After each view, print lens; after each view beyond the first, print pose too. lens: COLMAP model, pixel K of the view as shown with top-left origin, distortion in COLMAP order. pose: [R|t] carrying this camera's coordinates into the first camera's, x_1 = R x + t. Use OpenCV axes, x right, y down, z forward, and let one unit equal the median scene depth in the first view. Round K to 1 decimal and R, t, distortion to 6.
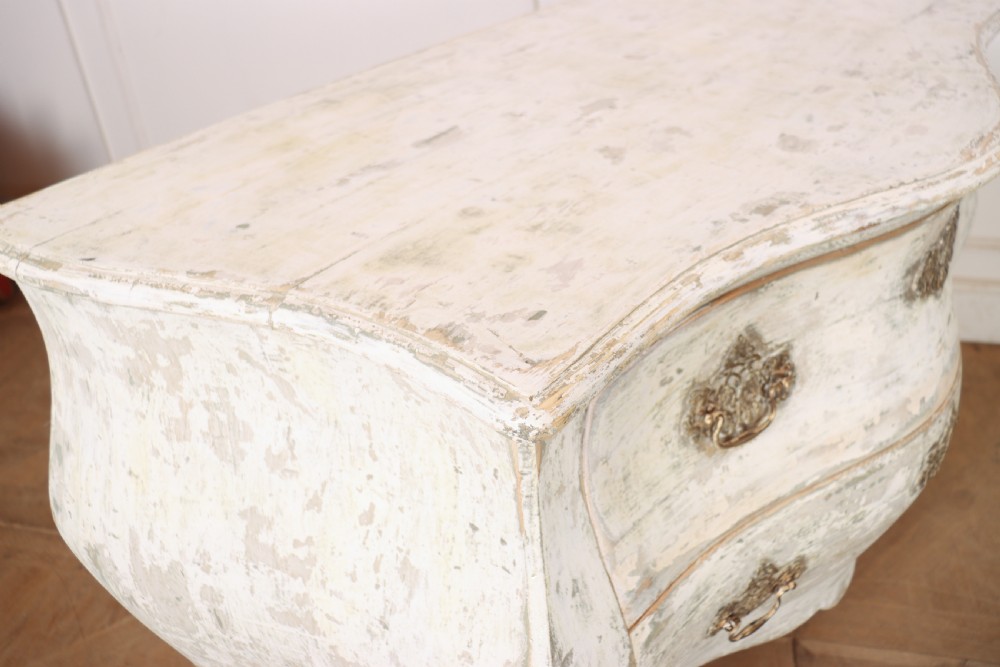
lens RADIAL K [[805.2, 0, 497.8], [0, 805.2, 313.3], [0, 0, 1]] dist [-0.186213, 0.133899]
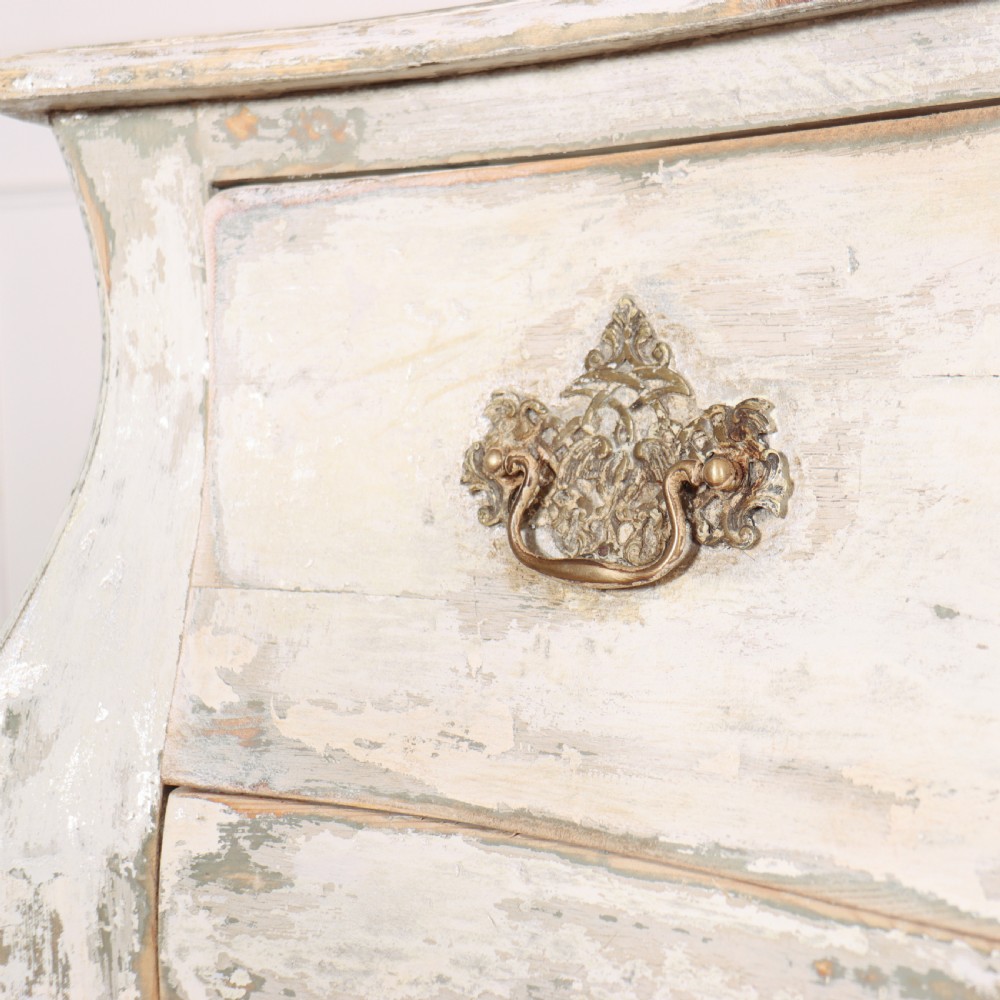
lens RADIAL K [[1582.0, 0, 529.2], [0, 1582.0, 465.3], [0, 0, 1]] dist [-0.214900, 0.510660]
pose [[0.388196, 0.102351, -0.915876, 1.092616], [-0.516692, 0.847095, -0.124337, 0.242167], [0.763108, 0.521492, 0.381723, 0.690137]]
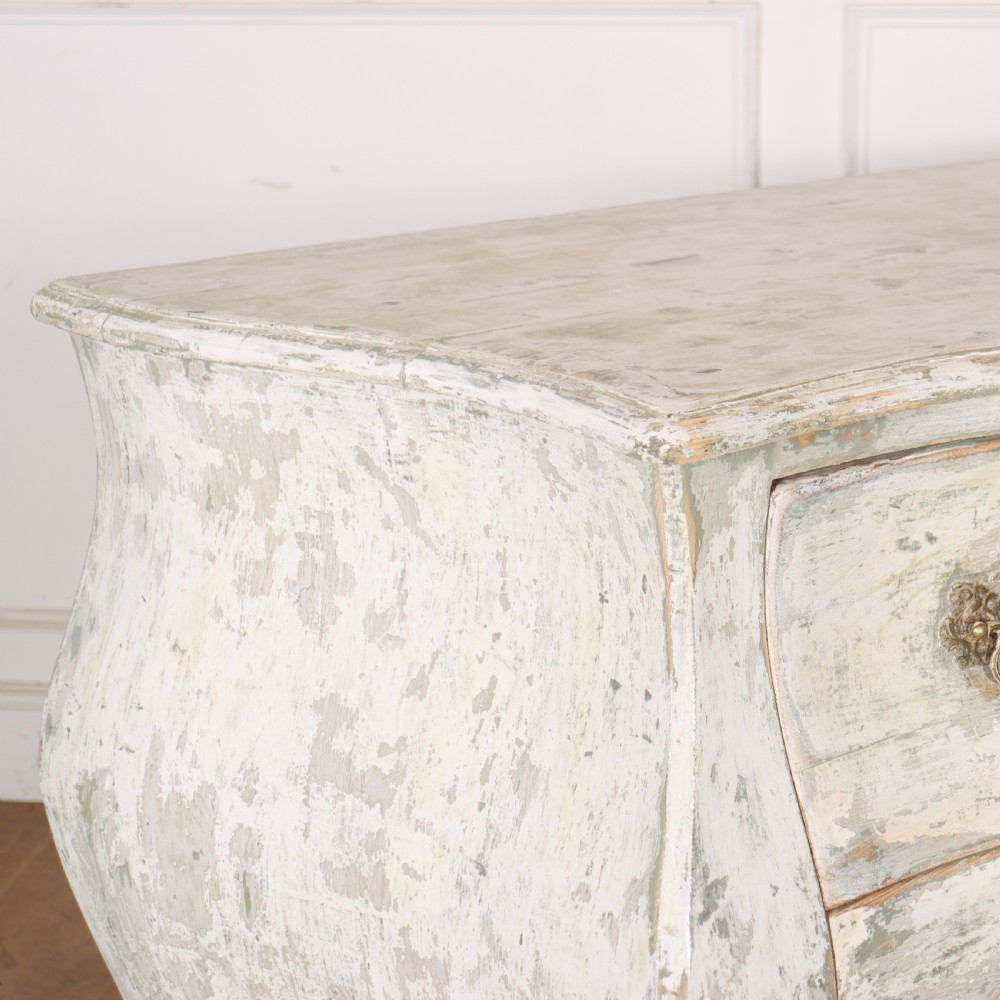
lens RADIAL K [[1717.8, 0, 676.7], [0, 1717.8, 463.4], [0, 0, 1]] dist [-0.116255, 0.234518]
pose [[0.981374, 0.087364, -0.171094, 0.253942], [-0.133030, 0.951573, -0.277151, 0.456833], [0.138595, 0.294749, 0.945471, -0.514192]]
